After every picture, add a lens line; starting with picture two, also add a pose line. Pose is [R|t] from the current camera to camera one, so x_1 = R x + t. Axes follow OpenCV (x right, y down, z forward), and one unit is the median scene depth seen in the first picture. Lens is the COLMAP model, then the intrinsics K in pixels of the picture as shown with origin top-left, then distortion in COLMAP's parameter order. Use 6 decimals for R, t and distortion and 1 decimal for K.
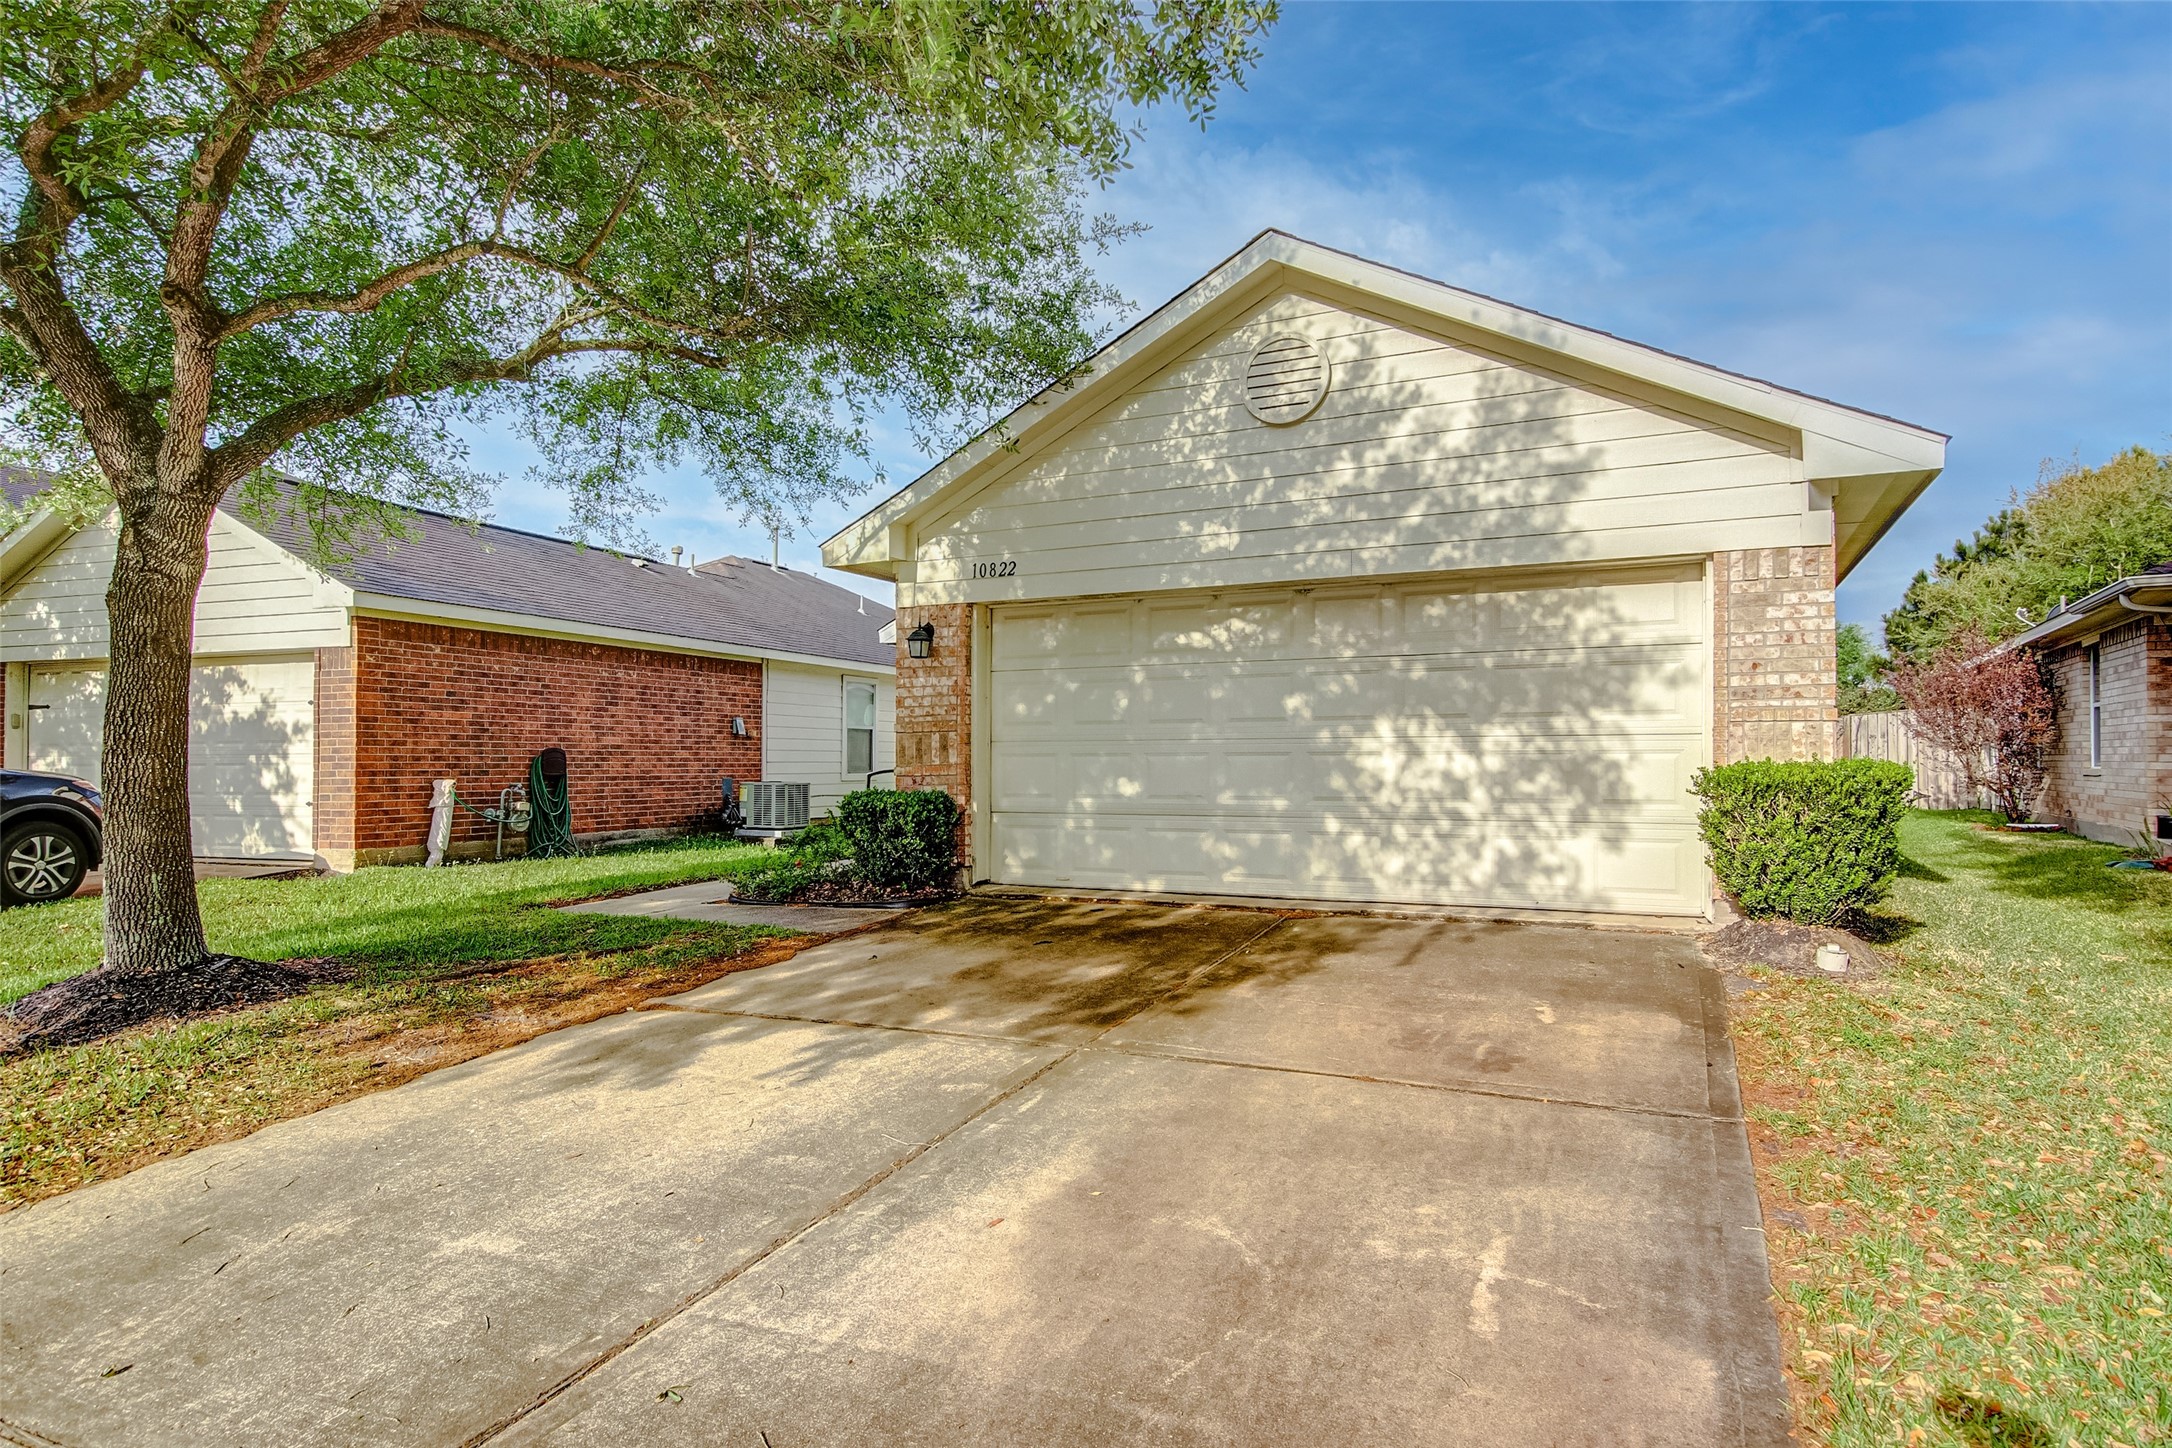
lens RADIAL K [[1205.3, 0, 1158.8], [0, 1205.3, 733.9], [0, 0, 1]] dist [0.023168, 0.000420]
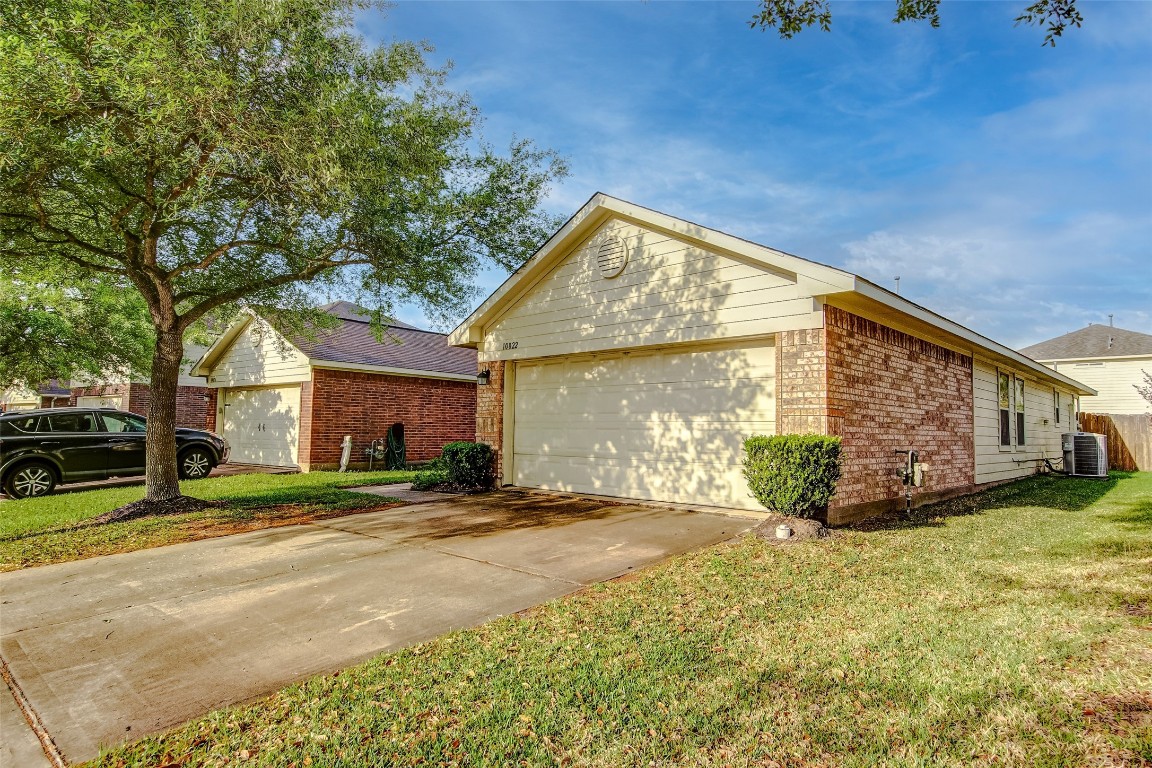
lens RADIAL K [[639.3, 0, 614.6], [0, 639.3, 389.3], [0, 0, 1]] dist [0.023168, 0.000420]
pose [[0.956593, -0.004170, -0.291398, 0.457671], [-0.009469, 0.998925, -0.045379, -0.002262], [0.291274, 0.046169, 0.955525, -0.094779]]
